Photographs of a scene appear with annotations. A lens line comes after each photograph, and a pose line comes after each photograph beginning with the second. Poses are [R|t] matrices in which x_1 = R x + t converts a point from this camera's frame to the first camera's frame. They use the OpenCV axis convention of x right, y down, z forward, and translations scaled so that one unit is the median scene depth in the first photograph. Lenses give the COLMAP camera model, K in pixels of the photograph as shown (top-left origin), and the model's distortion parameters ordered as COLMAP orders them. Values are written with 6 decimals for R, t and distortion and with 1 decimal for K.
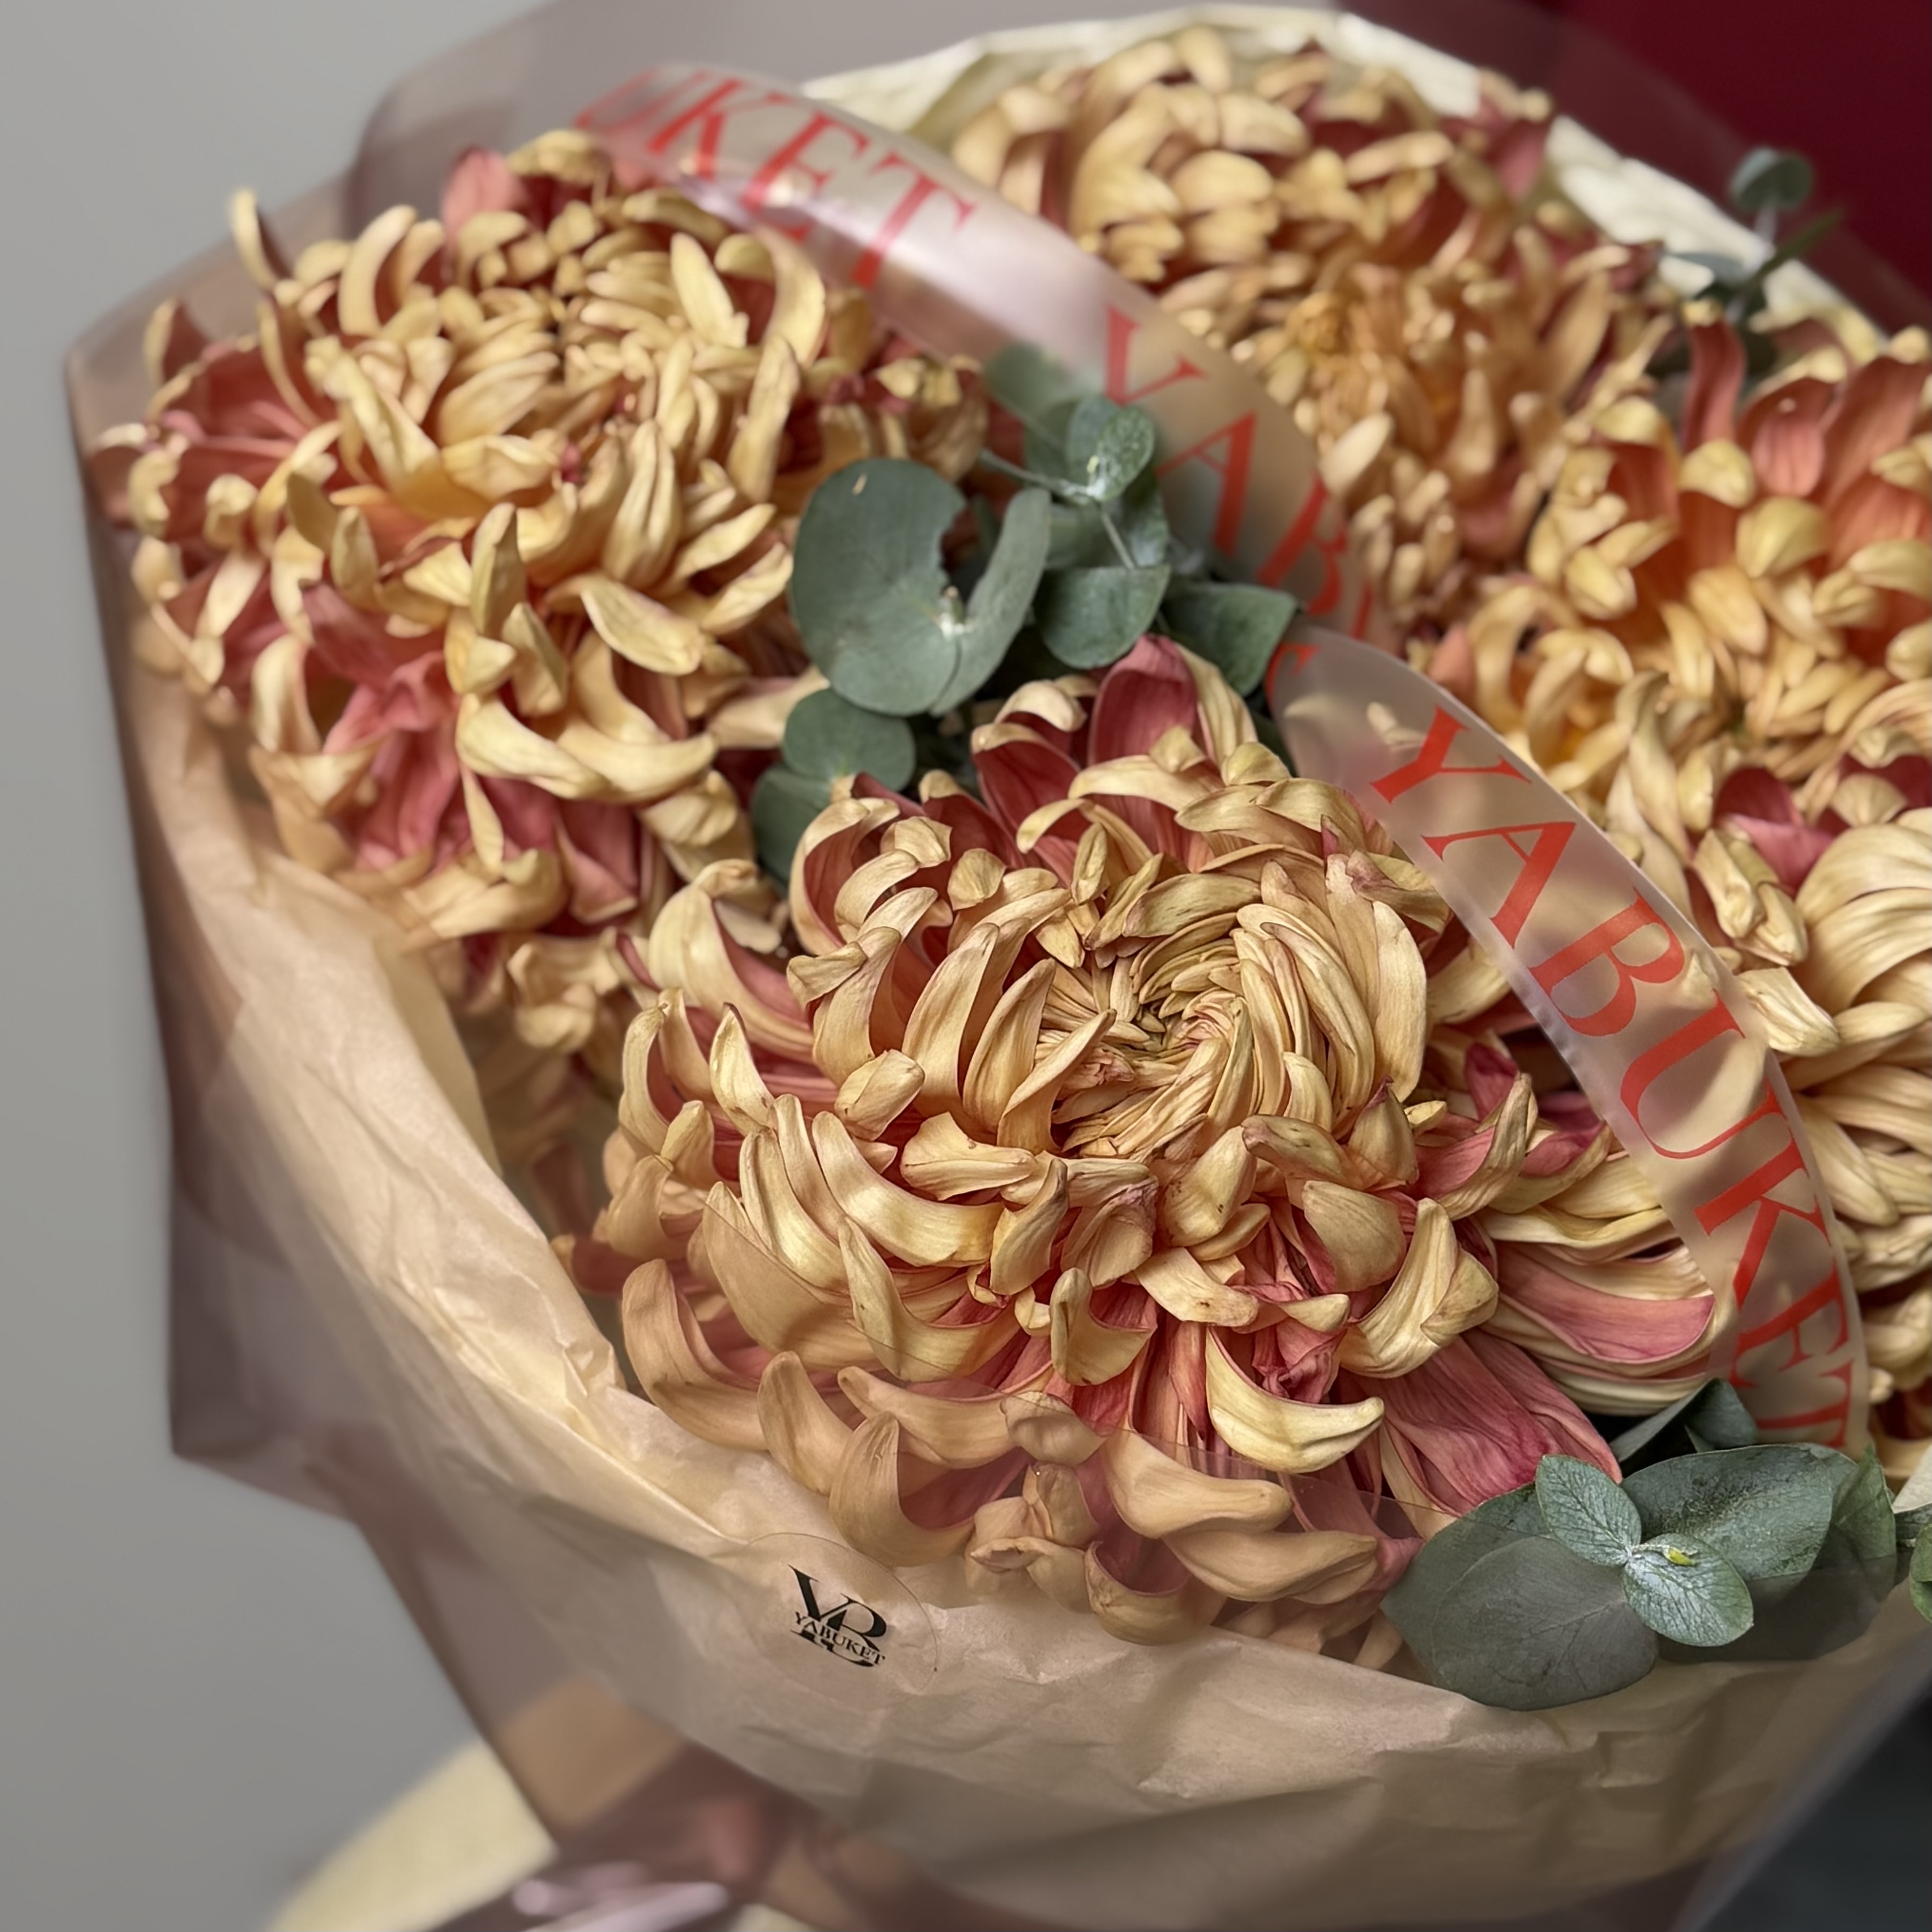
lens RADIAL K [[3151.7, 0, 969.0], [0, 3151.7, 1108.8], [0, 0, 1]] dist [0.162867, -0.474042]
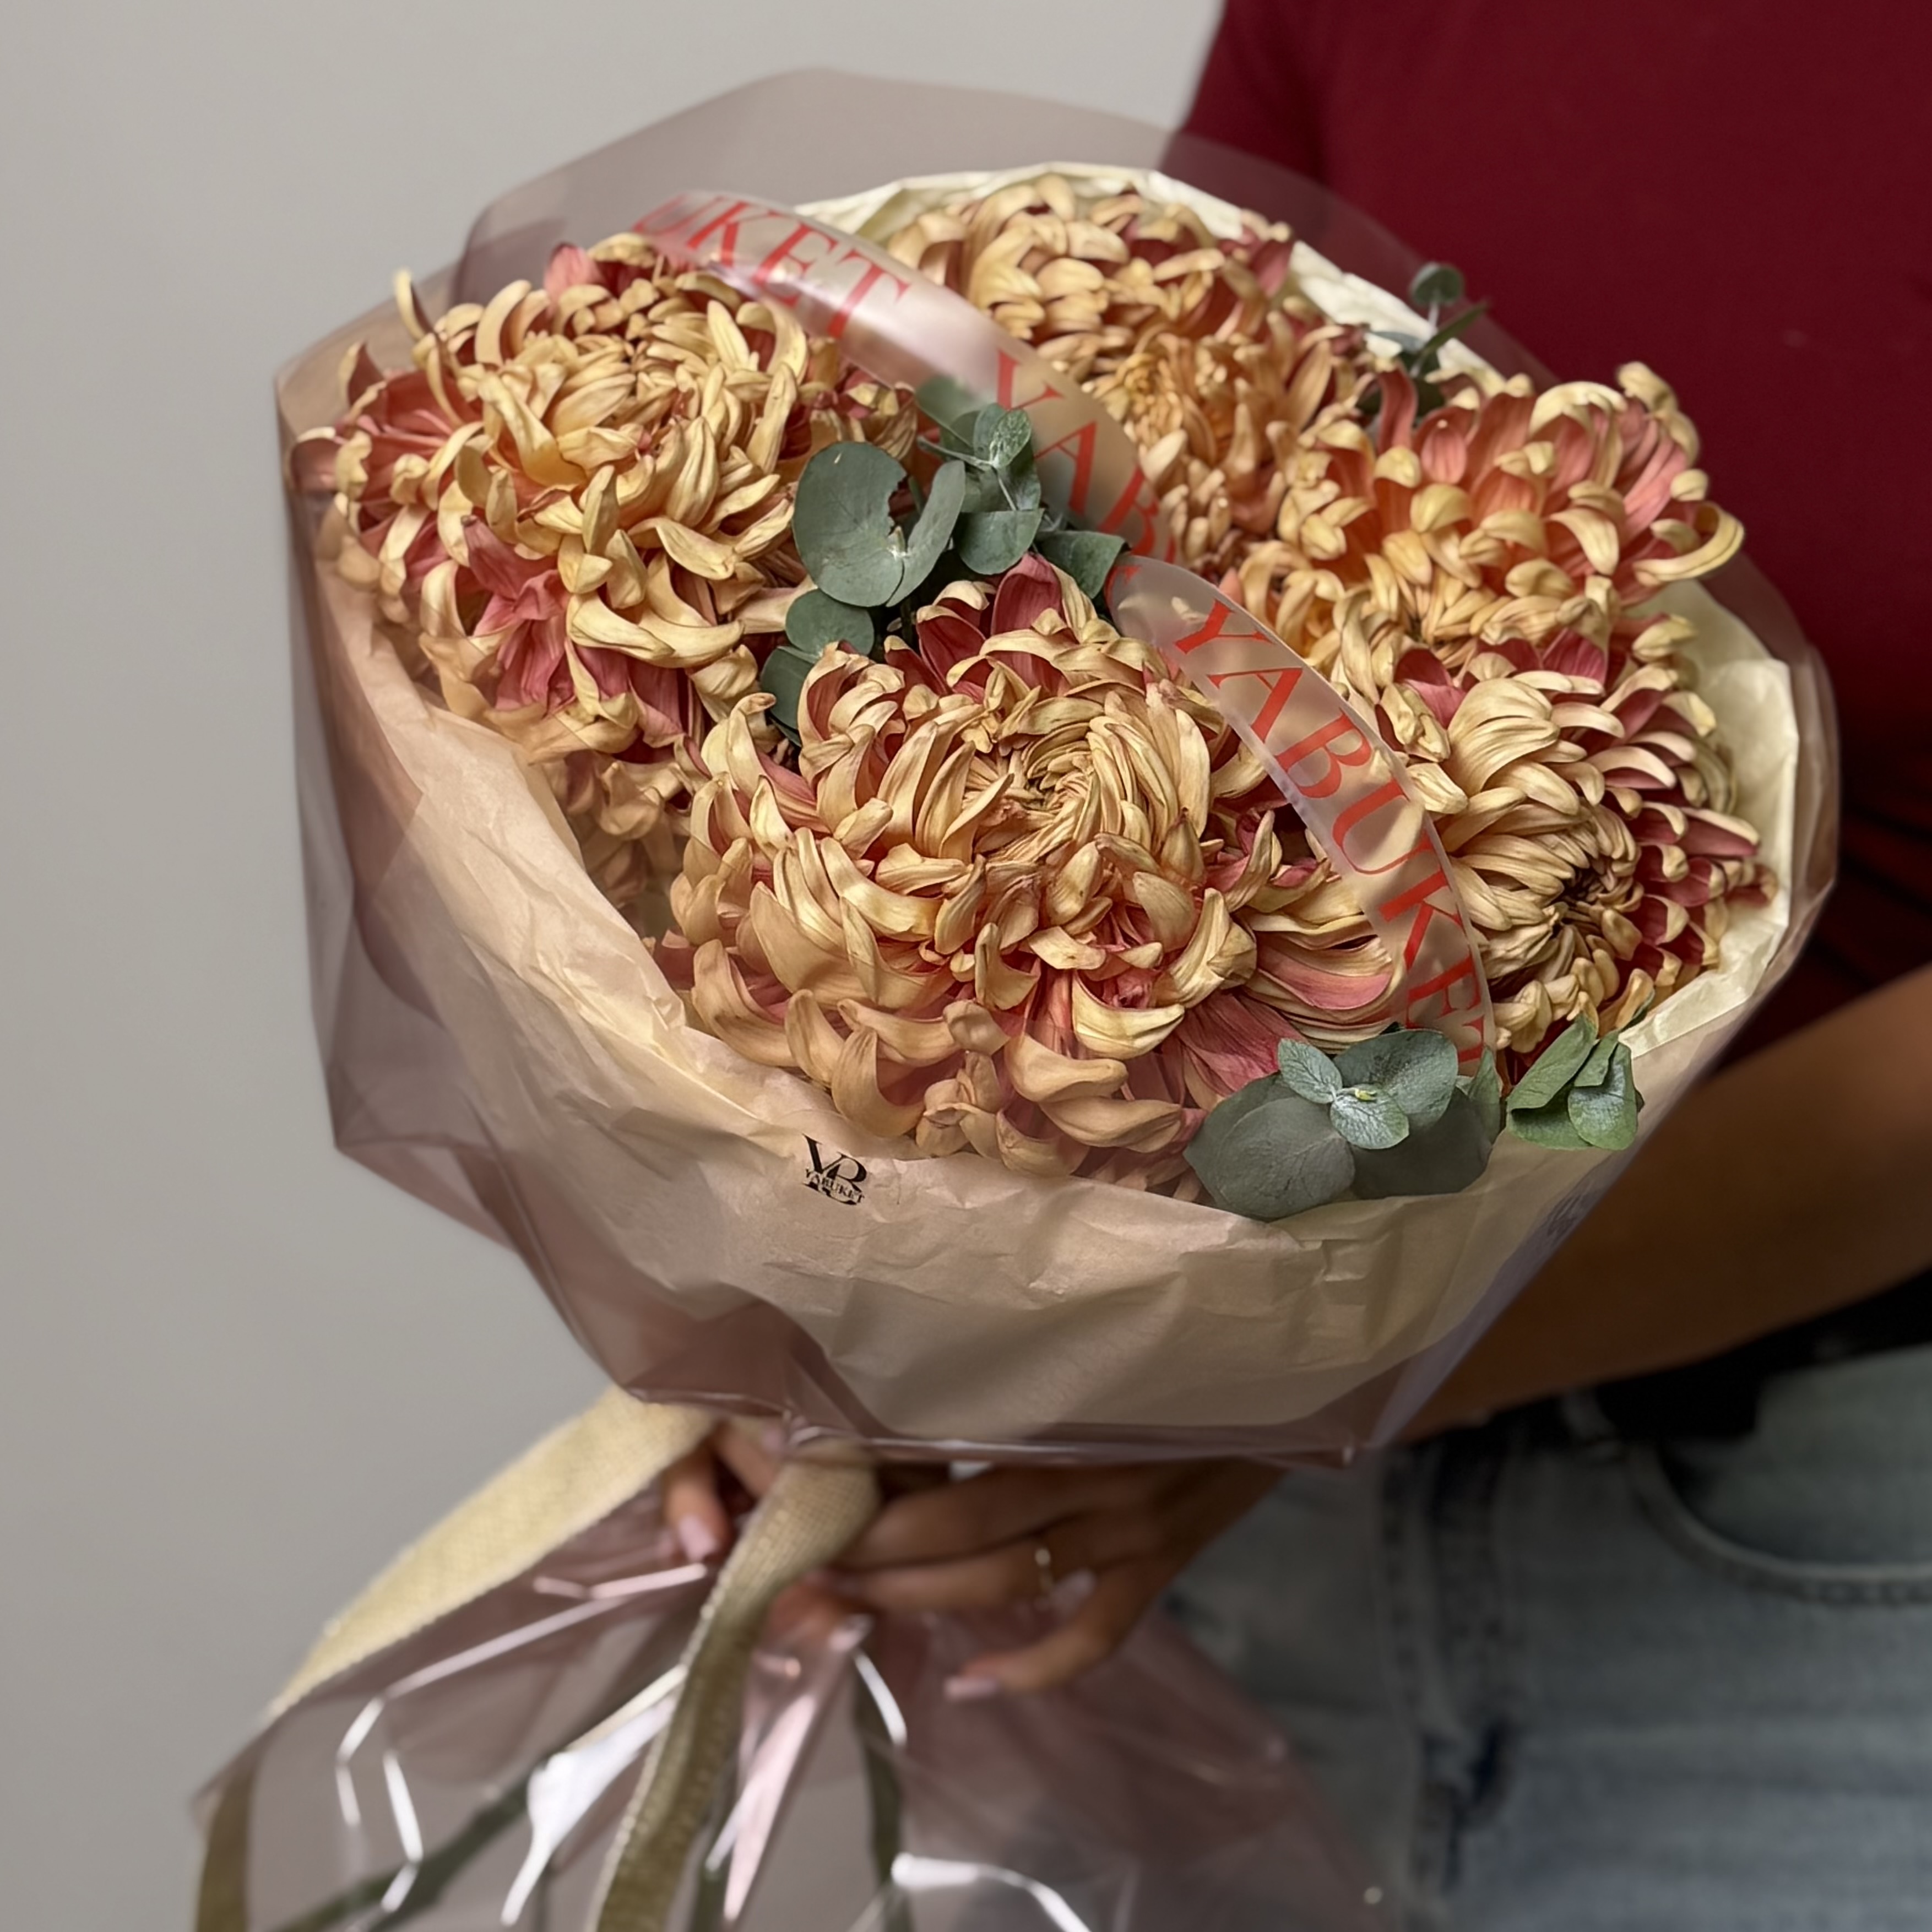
lens RADIAL K [[4562.4, 0, 1001.1], [0, 4562.4, 1332.7], [0, 0, 1]] dist [0.059892, 0.806843]
pose [[0.997013, 0.000725, 0.077233, -0.125117], [0.006703, 0.995371, -0.095871, 0.429066], [-0.076945, 0.096103, 0.992393, -1.138953]]
